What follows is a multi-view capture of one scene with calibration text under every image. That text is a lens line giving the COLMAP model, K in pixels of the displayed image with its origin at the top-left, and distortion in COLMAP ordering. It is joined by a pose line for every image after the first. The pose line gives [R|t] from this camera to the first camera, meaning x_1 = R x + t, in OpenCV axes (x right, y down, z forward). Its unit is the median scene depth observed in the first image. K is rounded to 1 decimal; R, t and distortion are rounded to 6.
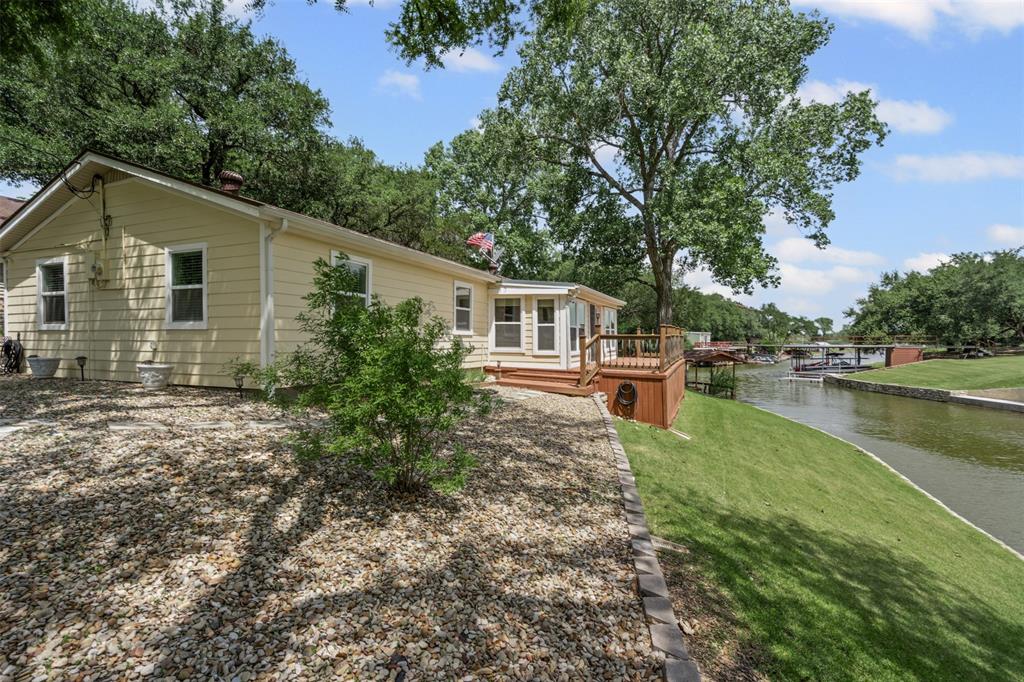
lens RADIAL K [[480.4, 0, 512.0], [0, 480.4, 341.0], [0, 0, 1]] dist [0.003124, 0.000313]
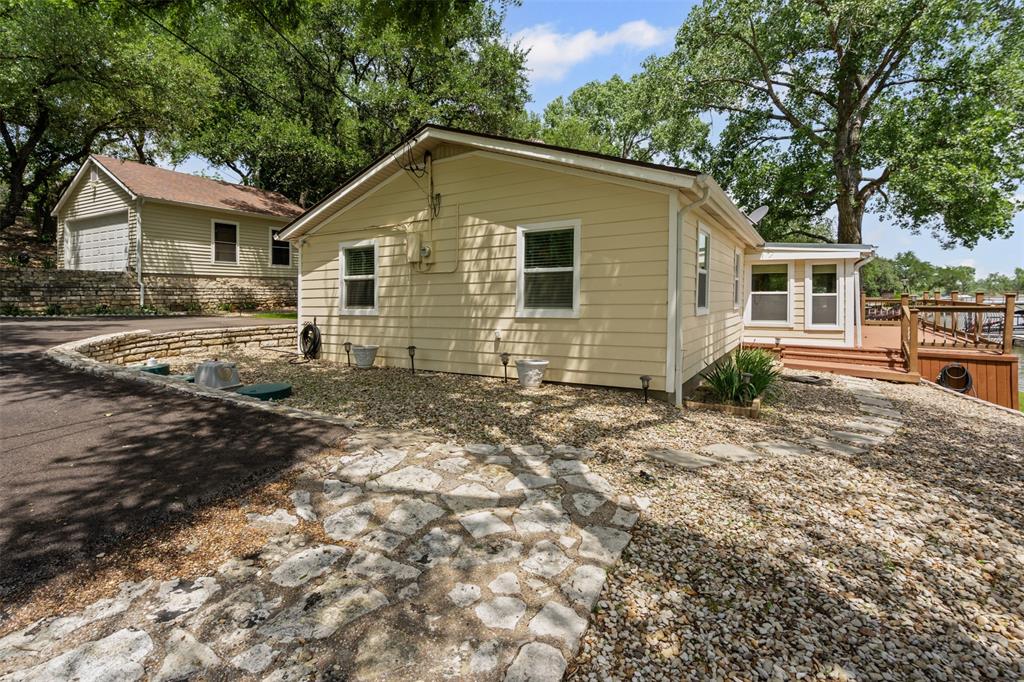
lens RADIAL K [[492.7, 0, 508.3], [0, 492.7, 290.1], [0, 0, 1]] dist [0.000399, 0.000001]
pose [[0.987684, -0.018474, -0.155370, -0.376377], [0.015564, 0.999680, -0.019924, -0.035844], [0.155688, 0.017260, 0.987655, 0.054942]]
